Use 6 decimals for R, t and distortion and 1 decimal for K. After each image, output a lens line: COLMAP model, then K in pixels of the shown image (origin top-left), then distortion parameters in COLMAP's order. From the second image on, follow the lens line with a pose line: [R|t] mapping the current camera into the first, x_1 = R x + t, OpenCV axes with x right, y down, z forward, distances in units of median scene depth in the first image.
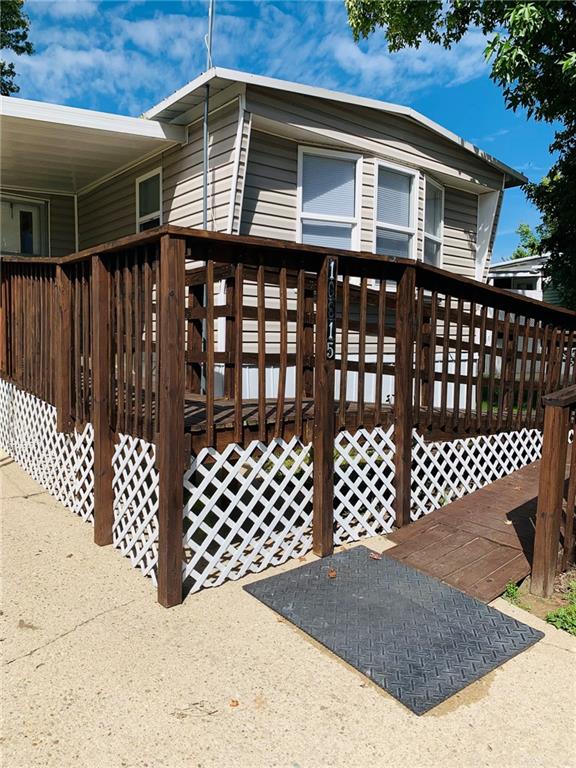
lens RADIAL K [[590.2, 0, 288.0], [0, 590.2, 384.0], [0, 0, 1]] dist [0.101779, -0.164766]
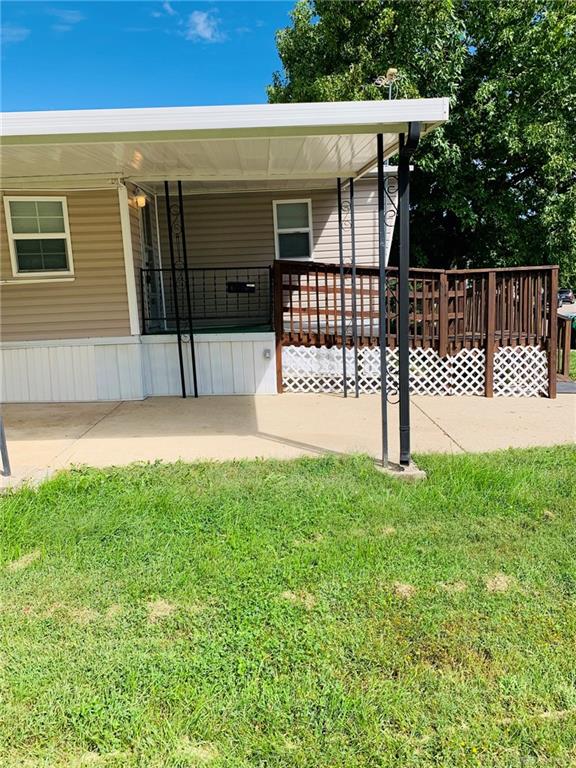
lens RADIAL K [[590.2, 0, 288.0], [0, 590.2, 384.0], [0, 0, 1]] dist [0.101779, -0.164766]
pose [[0.622878, -0.151479, 0.767513, -1.752371], [0.102748, 0.988417, 0.111691, -0.083969], [-0.775542, 0.009291, 0.631228, 0.105235]]
